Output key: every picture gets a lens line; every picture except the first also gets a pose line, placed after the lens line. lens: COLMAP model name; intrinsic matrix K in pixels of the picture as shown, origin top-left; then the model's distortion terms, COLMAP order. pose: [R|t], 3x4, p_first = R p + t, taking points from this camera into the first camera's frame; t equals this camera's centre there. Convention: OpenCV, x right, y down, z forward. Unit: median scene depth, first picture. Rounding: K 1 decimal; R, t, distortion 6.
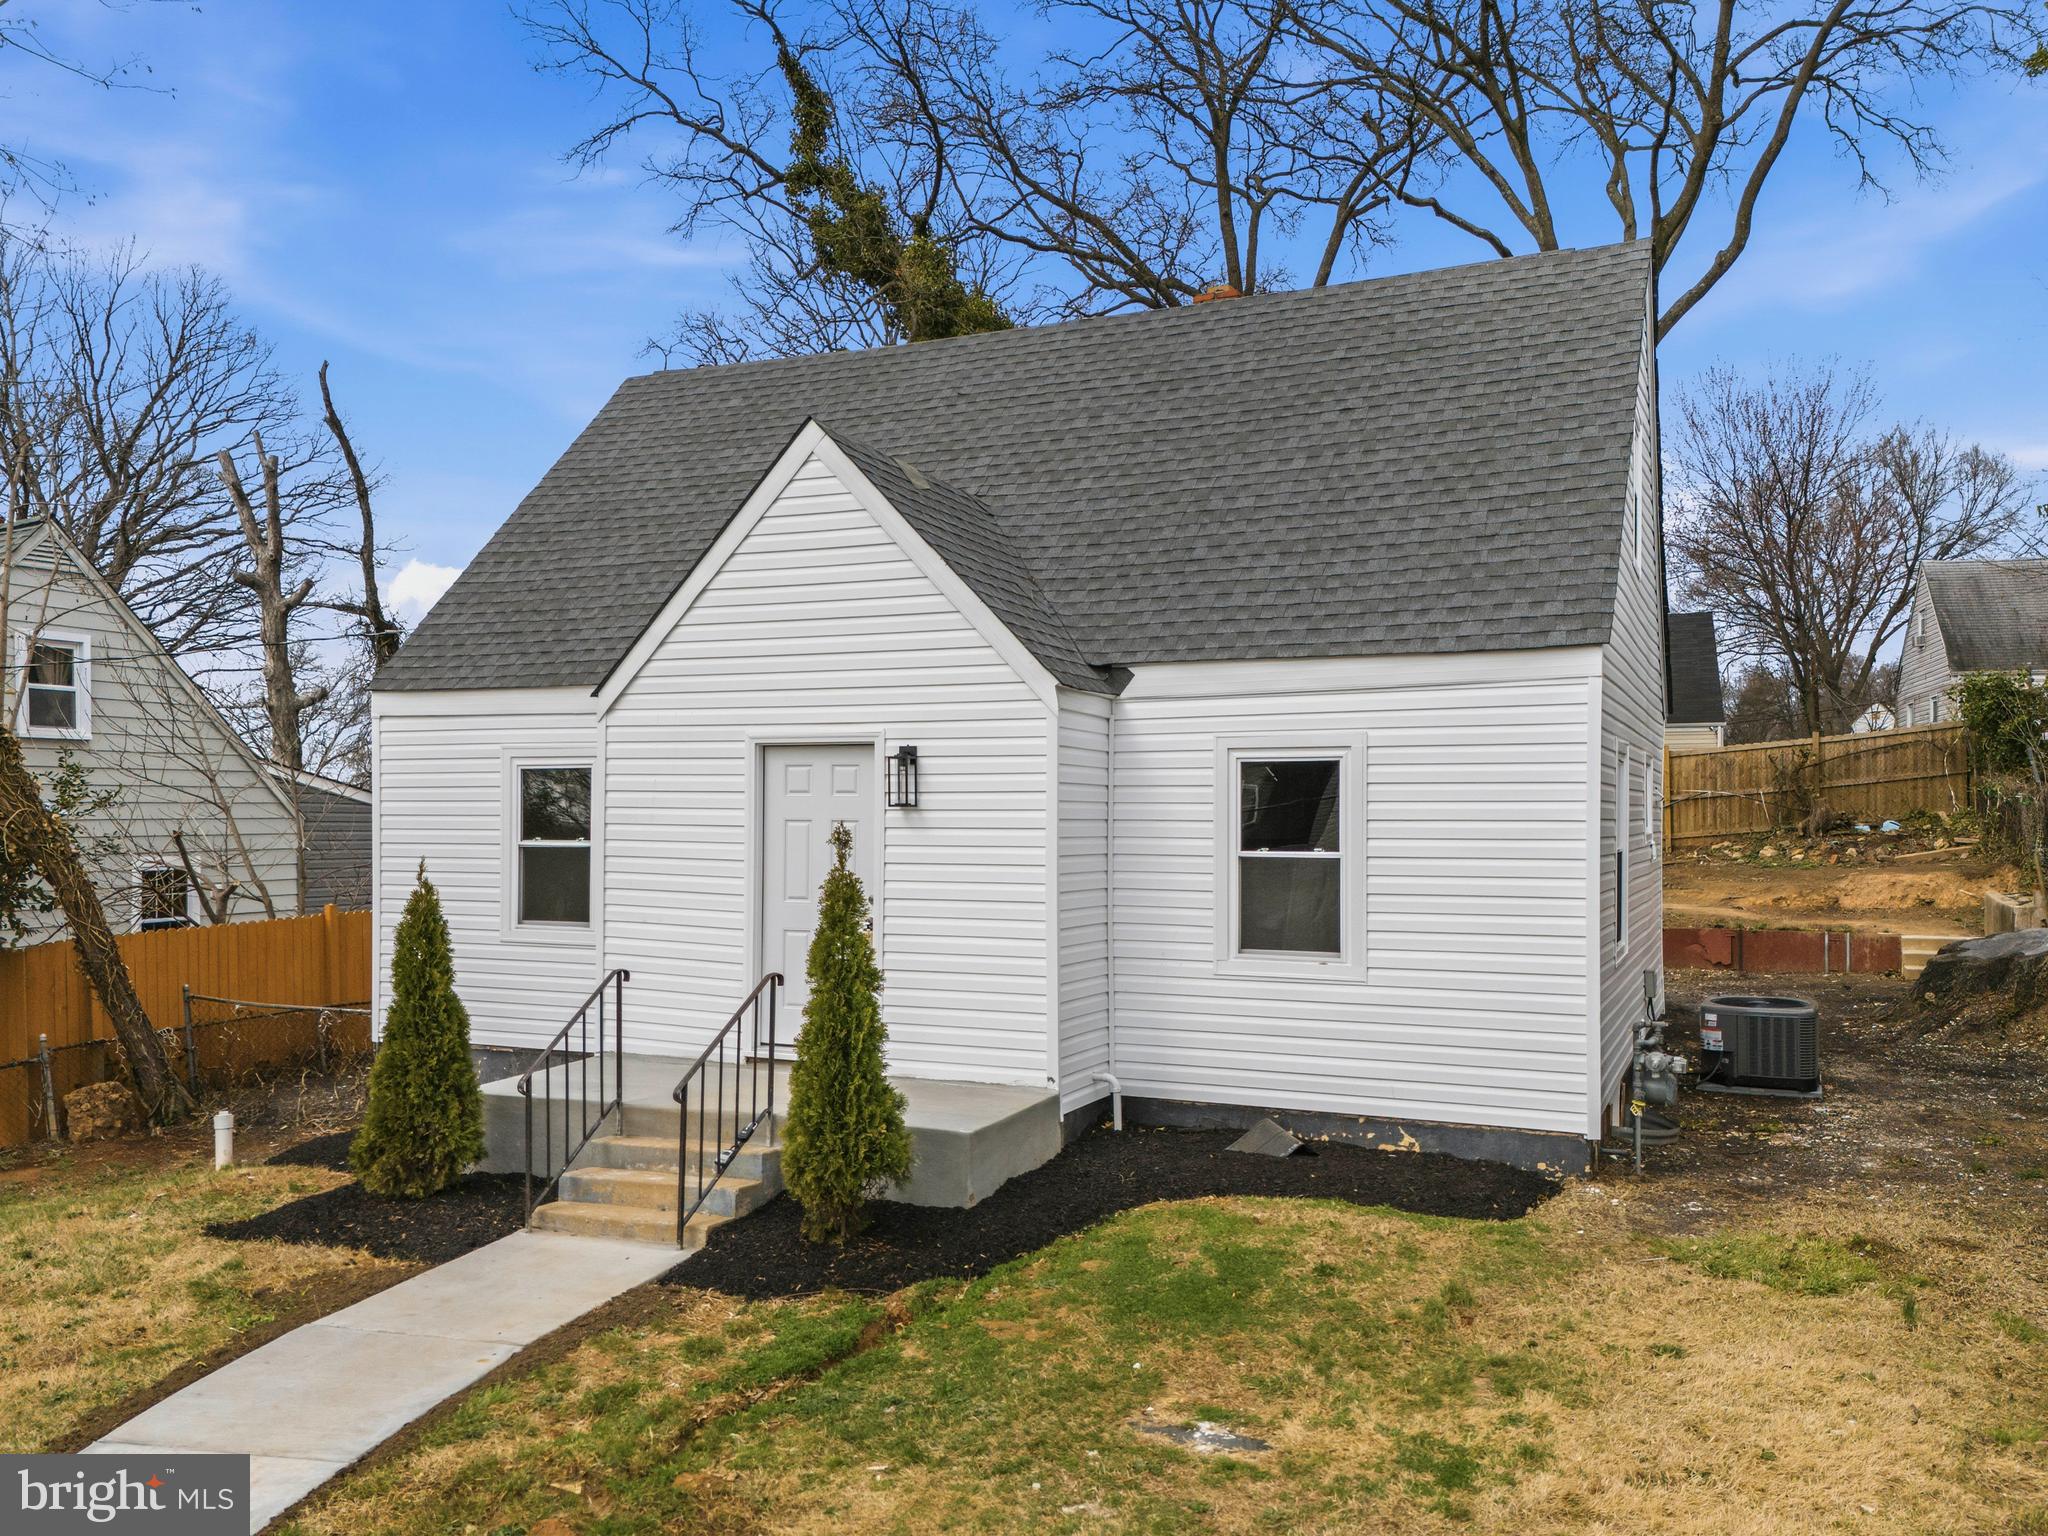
lens RADIAL K [[1602.3, 0, 1027.4], [0, 1602.3, 830.4], [0, 0, 1]] dist [0.047359, -0.002492]
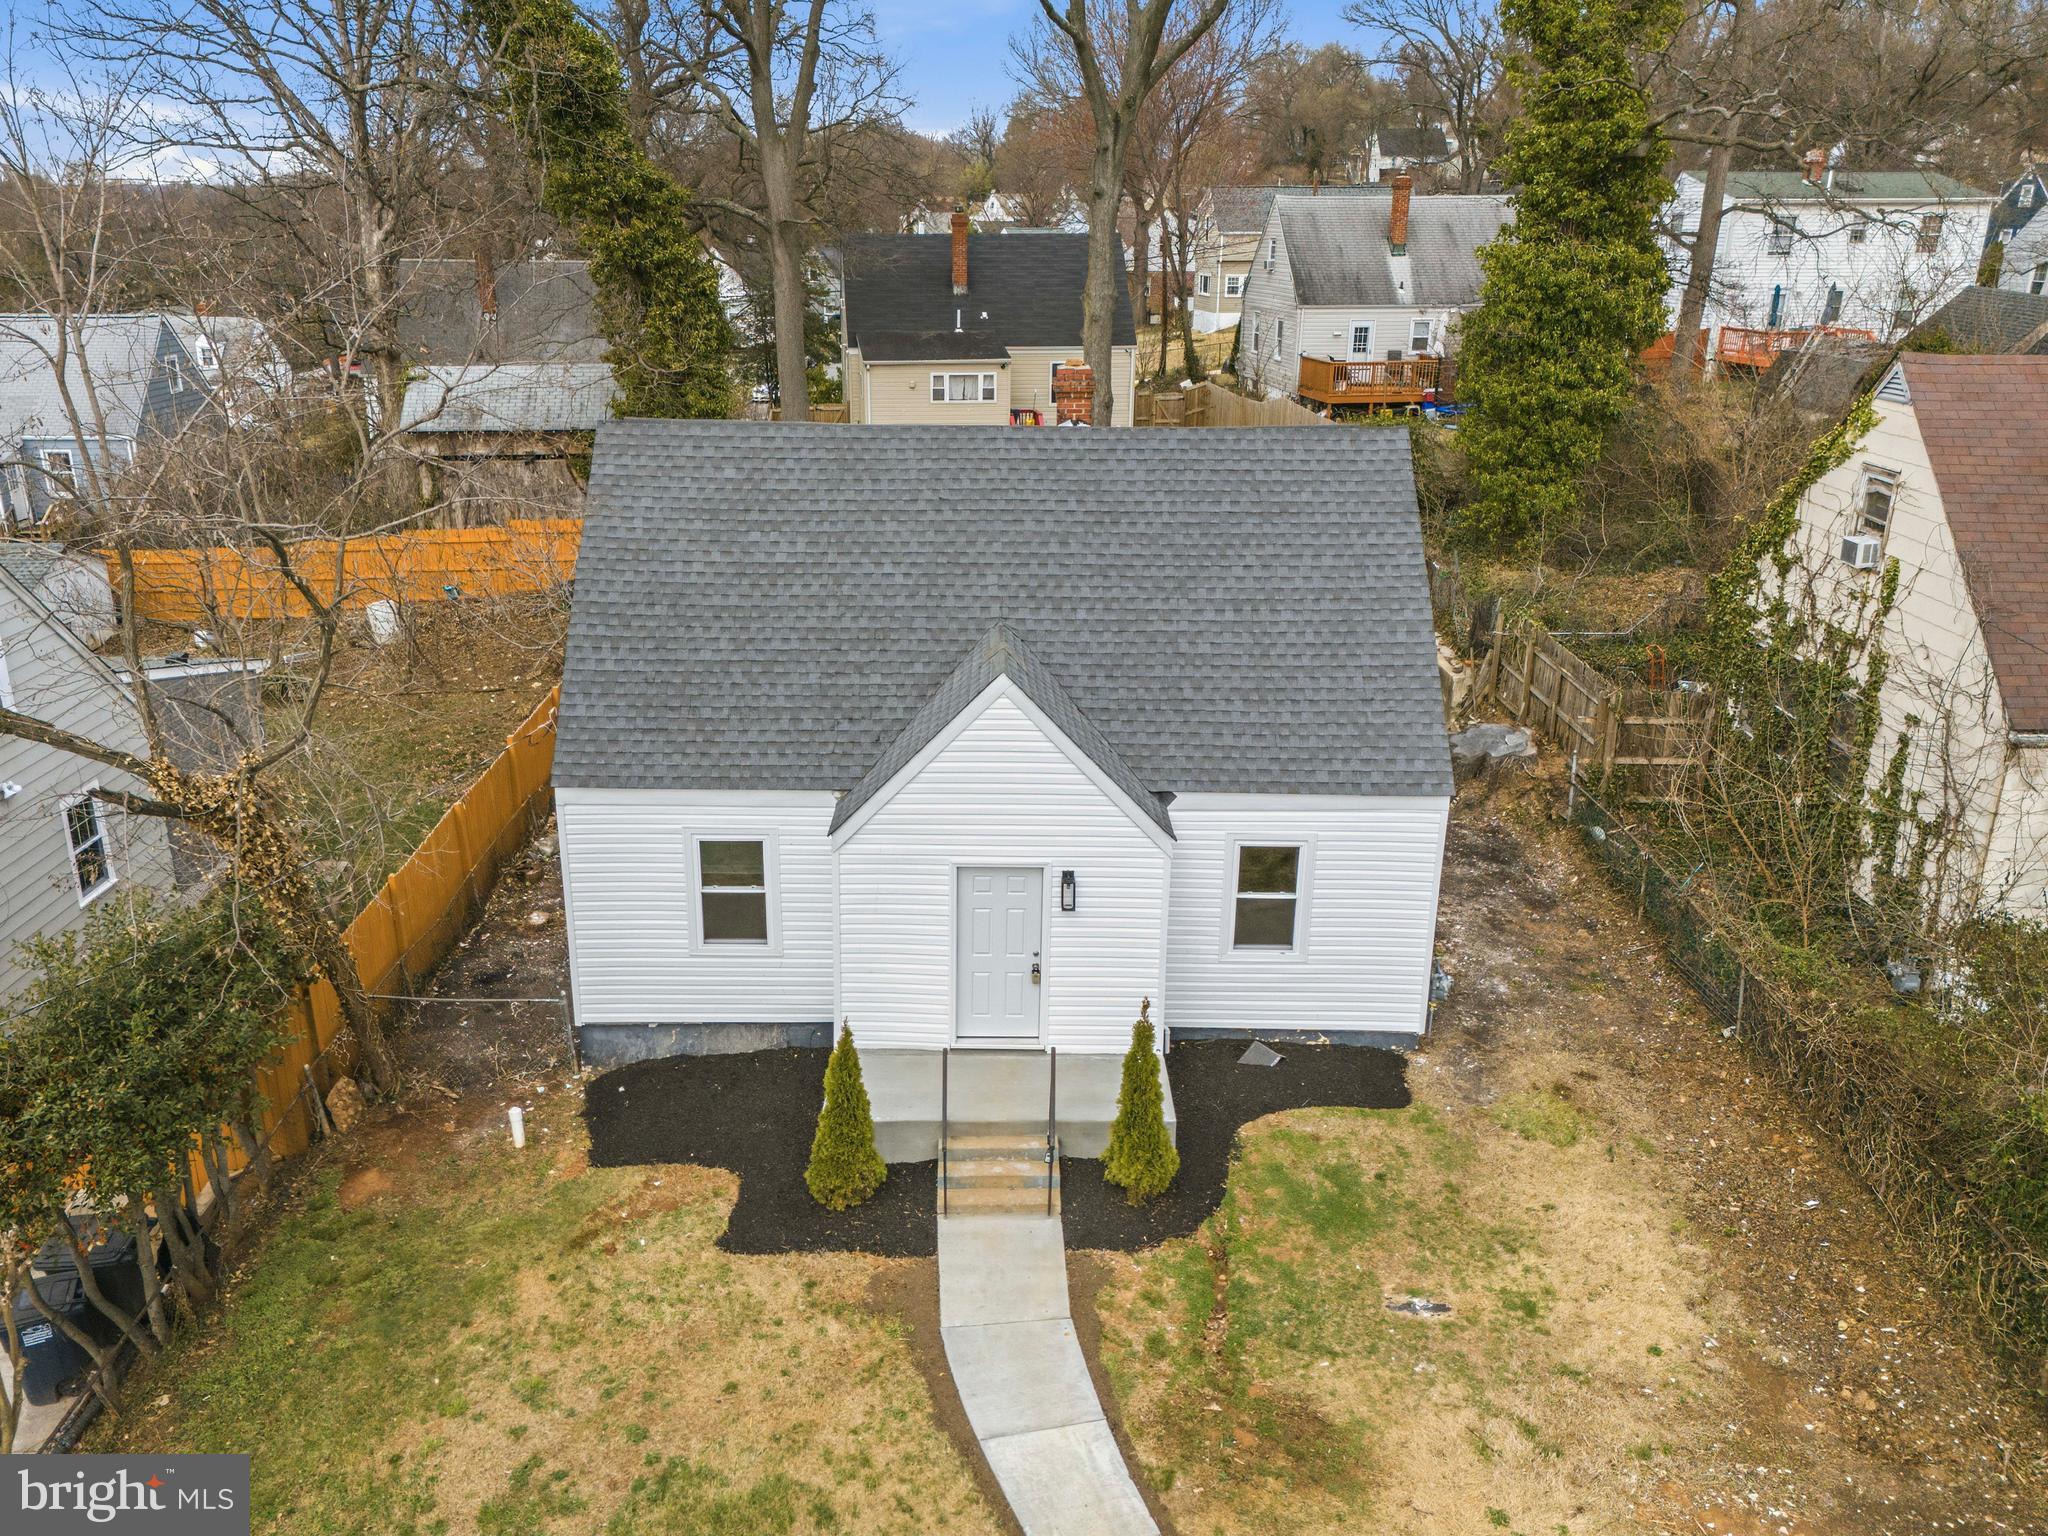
lens RADIAL K [[1564.6, 0, 983.0], [0, 1564.6, 766.7], [0, 0, 1]] dist [0.074778, -0.064648]
pose [[0.914642, -0.131041, 0.382438, -0.868922], [0.000223, 0.946170, 0.323669, -0.775371], [-0.404265, -0.295956, 0.865436, -0.352693]]
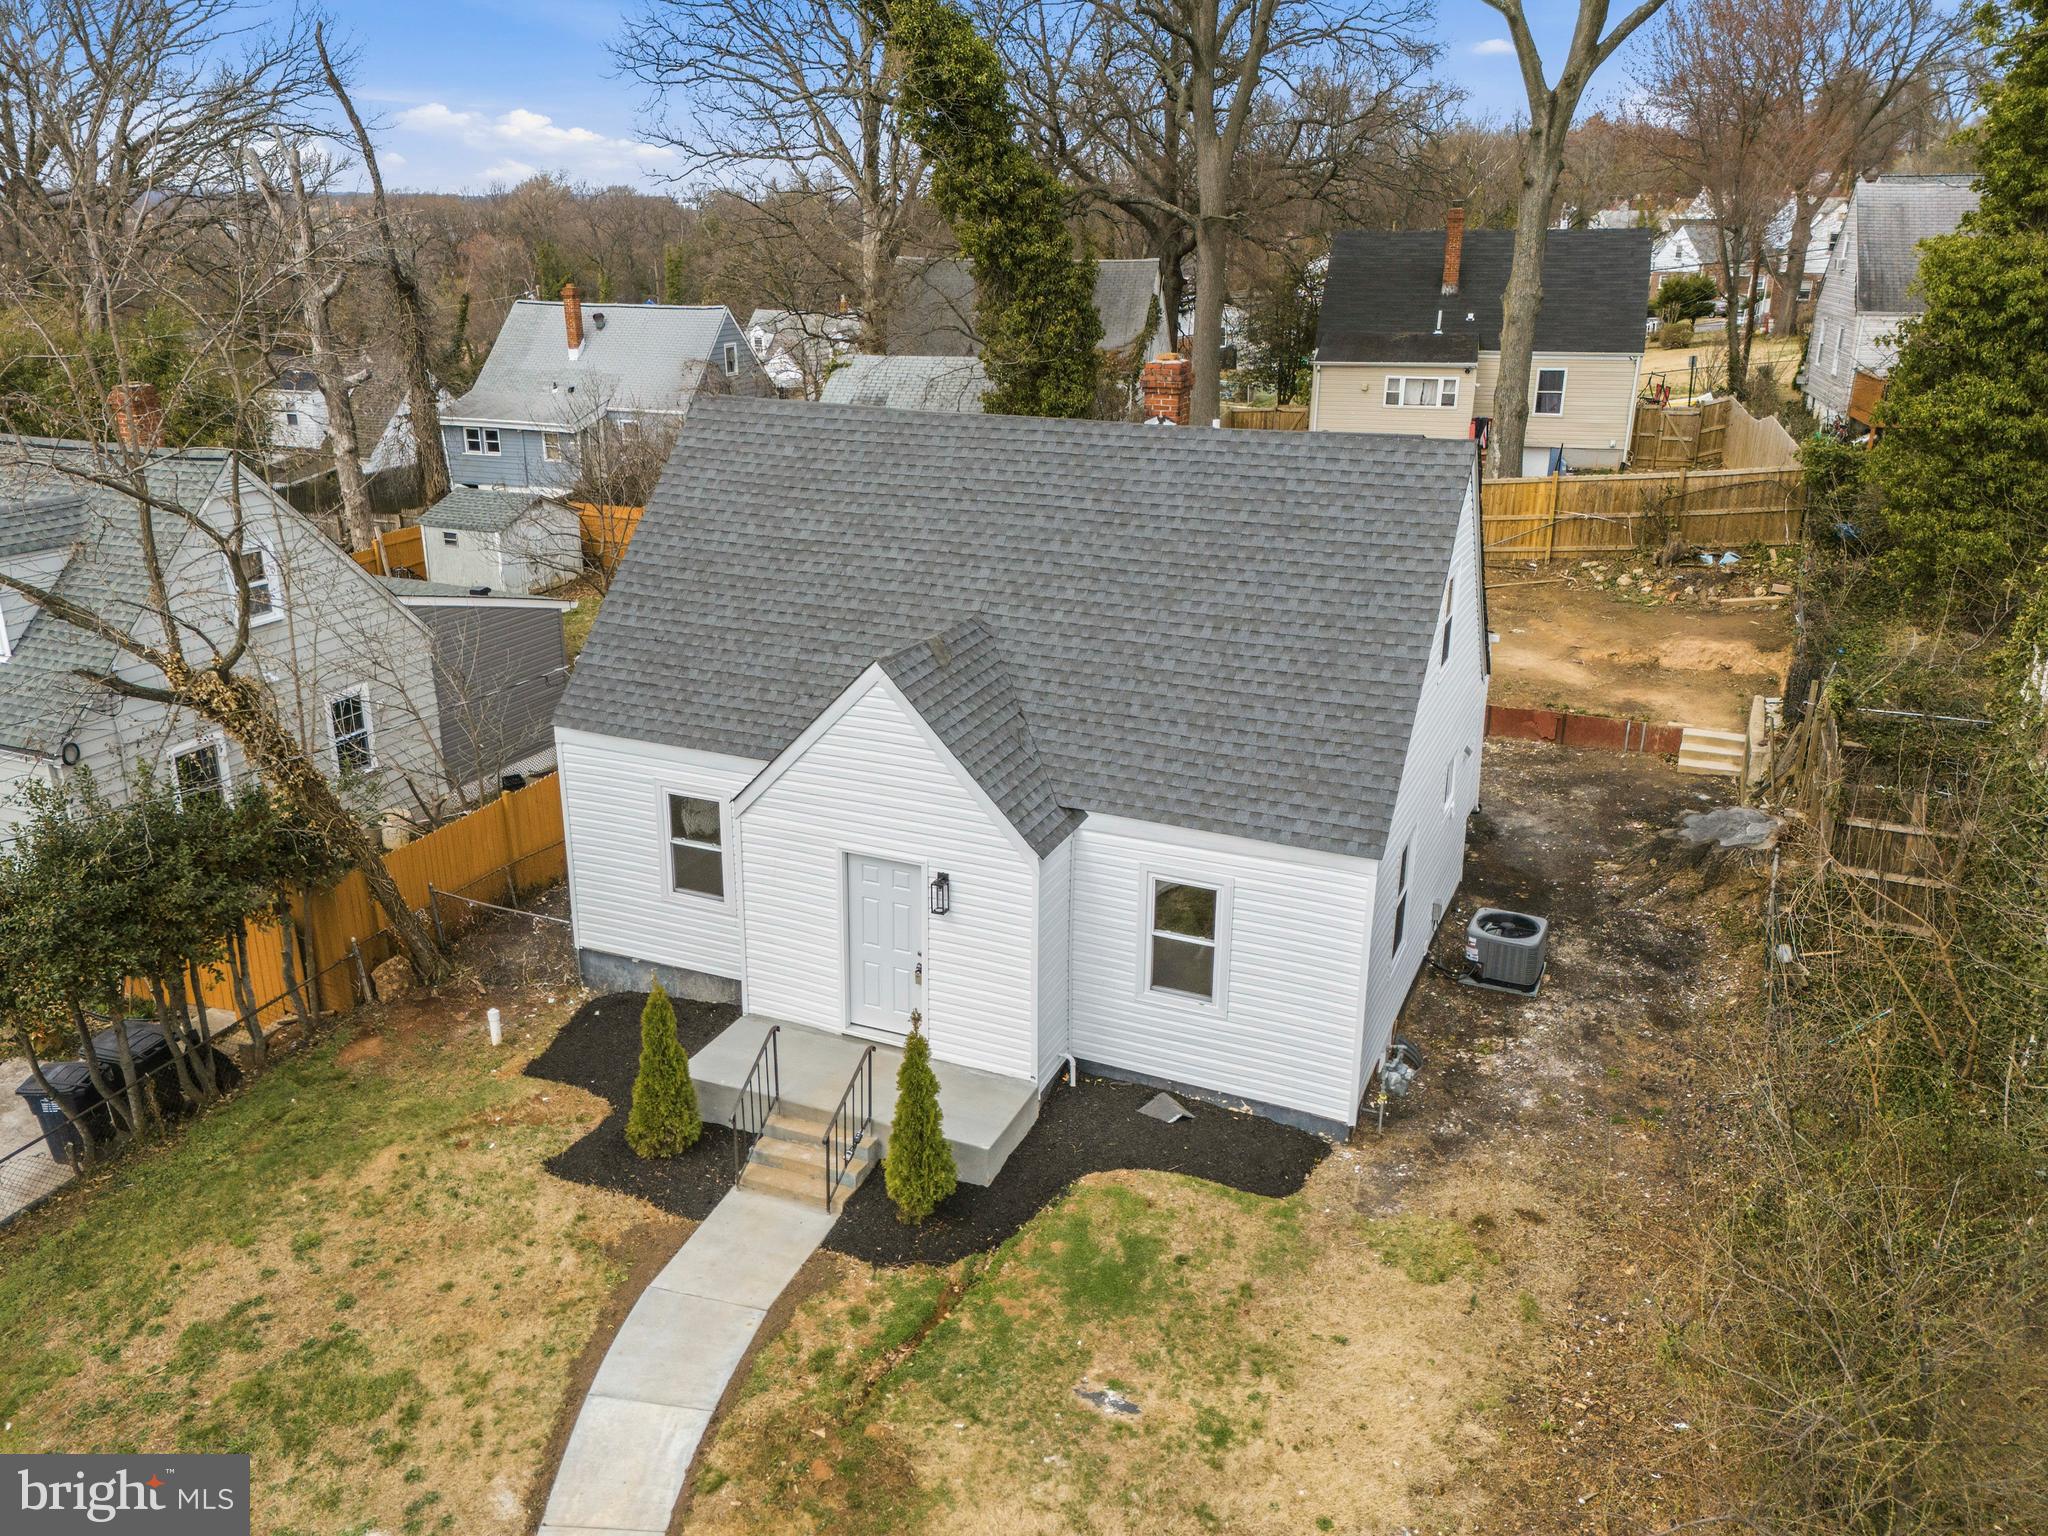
lens RADIAL K [[1564.6, 0, 983.0], [0, 1564.6, 766.7], [0, 0, 1]] dist [0.074778, -0.064648]
pose [[0.999994, 0.000969, -0.003295, -0.035913], [0.000143, 0.946880, 0.321587, -0.753414], [0.003432, -0.321586, 0.946874, -0.489715]]
